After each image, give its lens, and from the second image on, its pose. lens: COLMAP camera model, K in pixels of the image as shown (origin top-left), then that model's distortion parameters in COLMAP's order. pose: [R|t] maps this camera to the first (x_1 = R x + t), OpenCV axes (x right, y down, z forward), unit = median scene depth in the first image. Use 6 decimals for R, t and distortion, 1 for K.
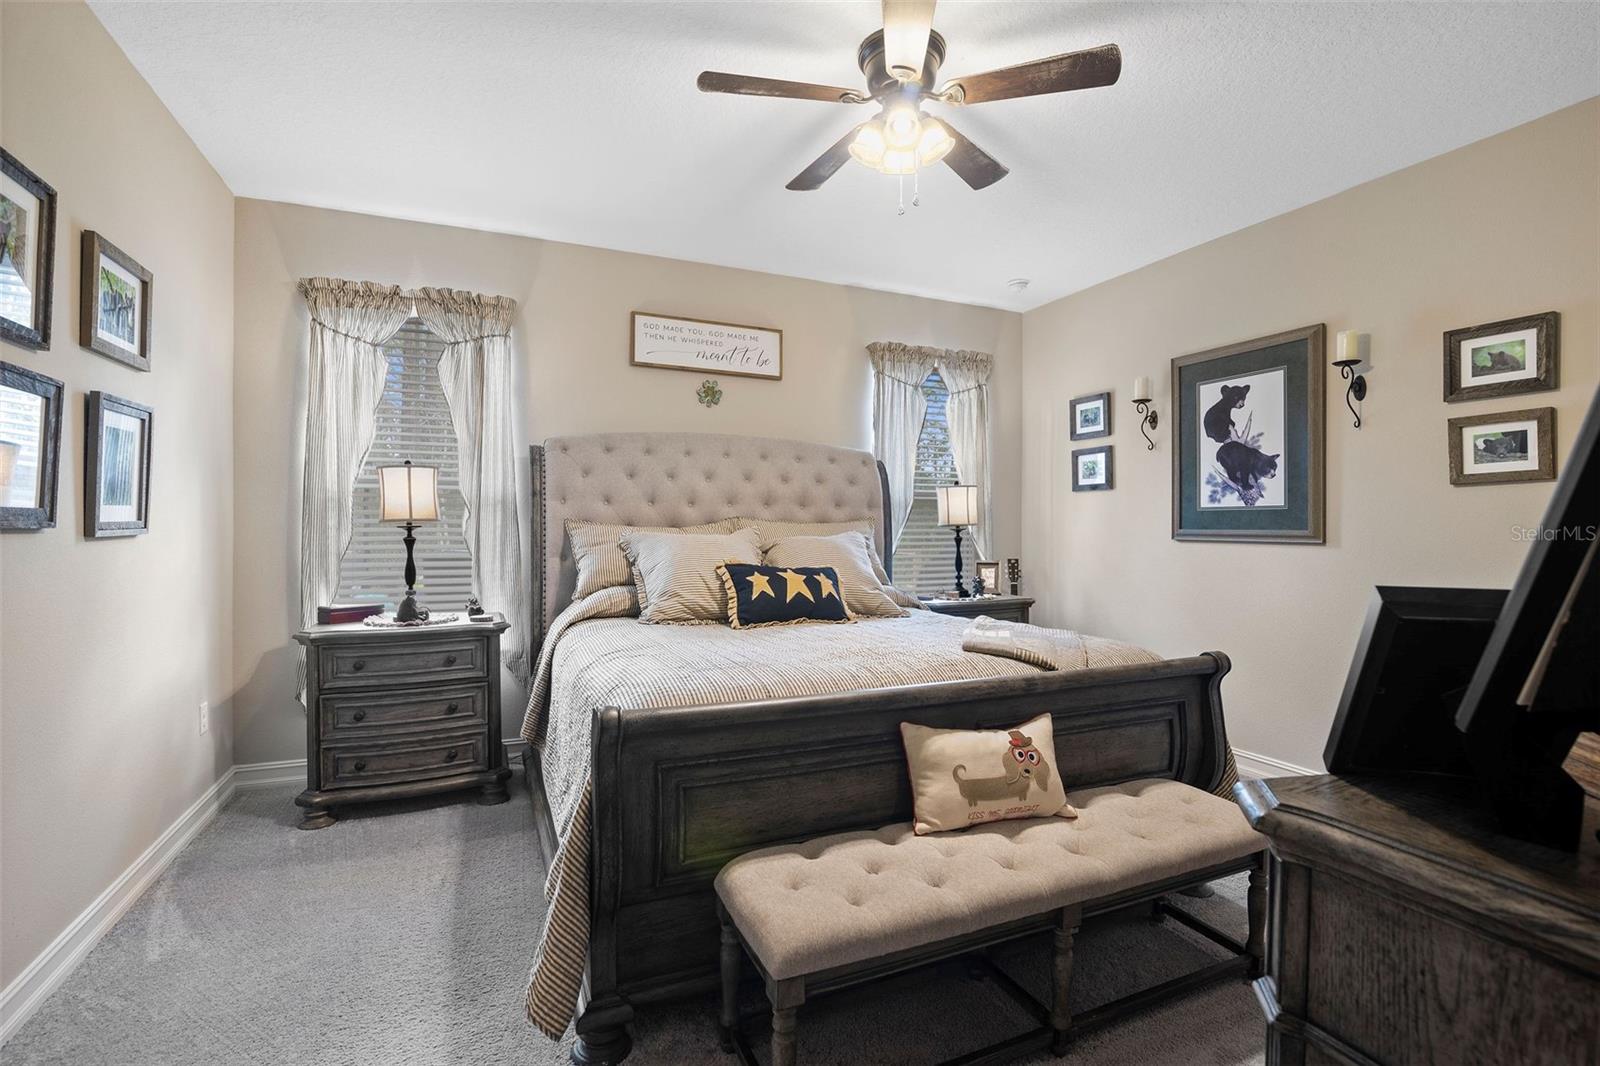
lens RADIAL K [[738.4, 0, 805.1], [0, 738.4, 529.7], [0, 0, 1]] dist [-0.018312, 0.002098]
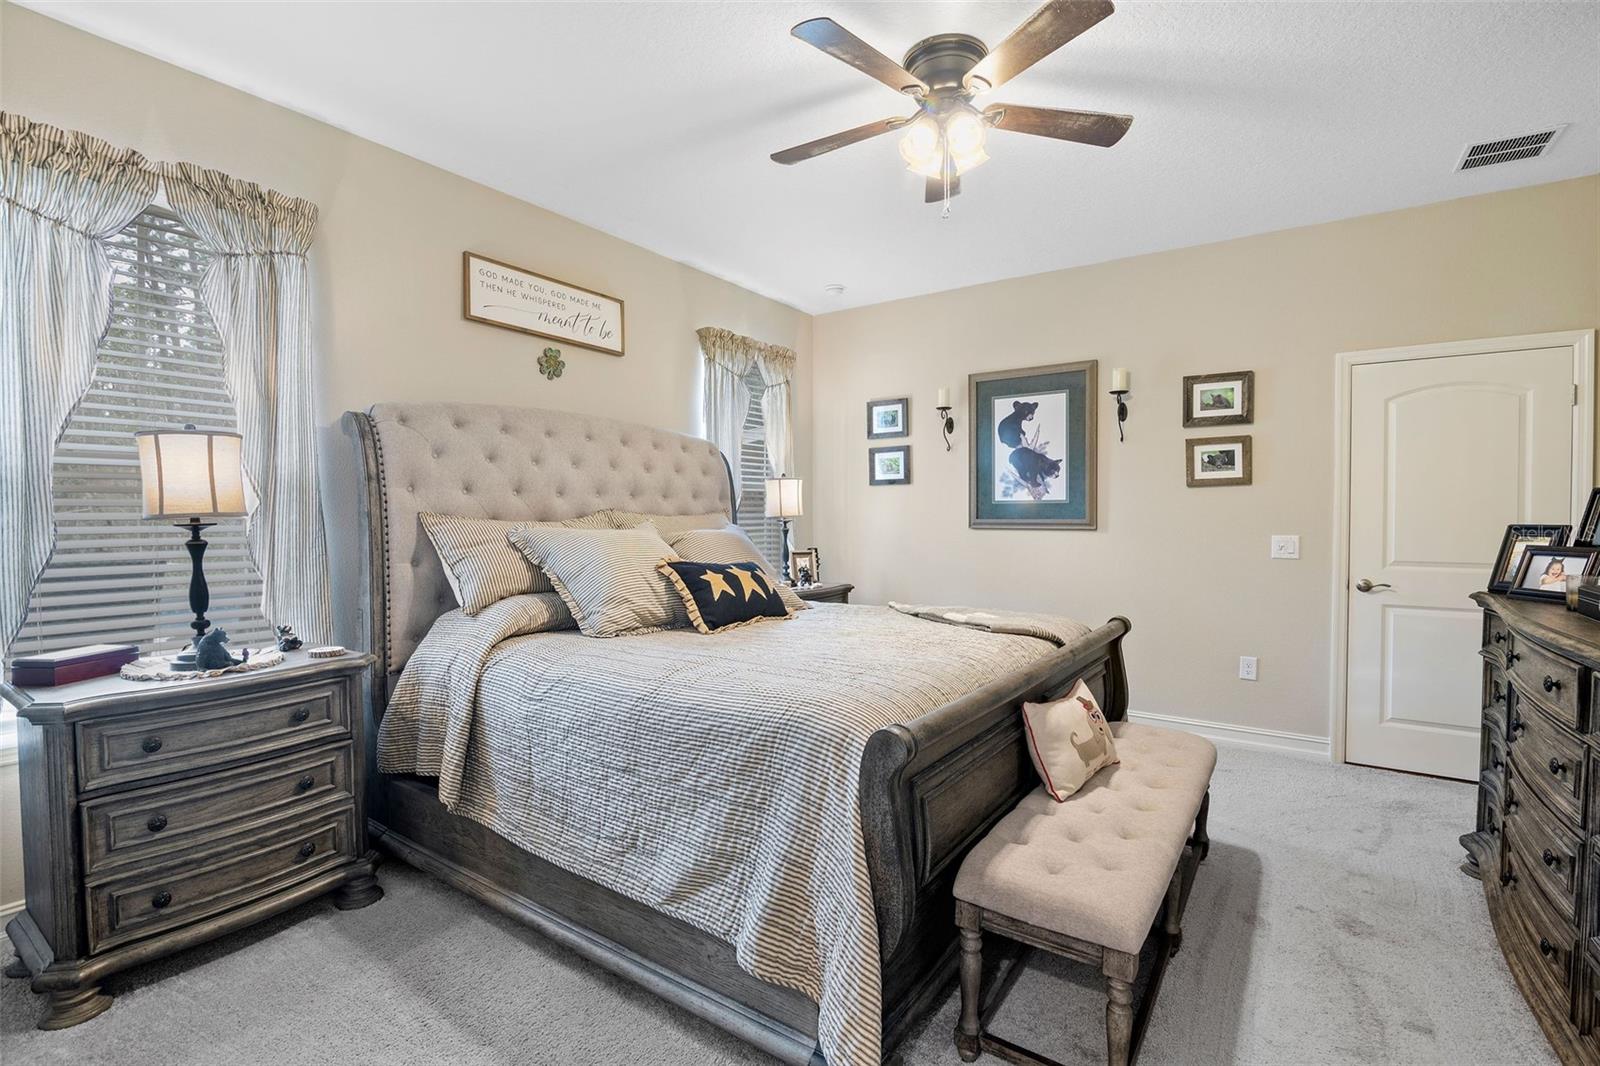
lens RADIAL K [[738.4, 0, 805.8], [0, 738.4, 530.3], [0, 0, 1]] dist [-0.018312, 0.002098]
pose [[0.851593, -0.015533, 0.523974, -0.387293], [0.008100, 0.999831, 0.016475, -0.005133], [-0.524141, -0.009786, 0.851575, 0.143263]]
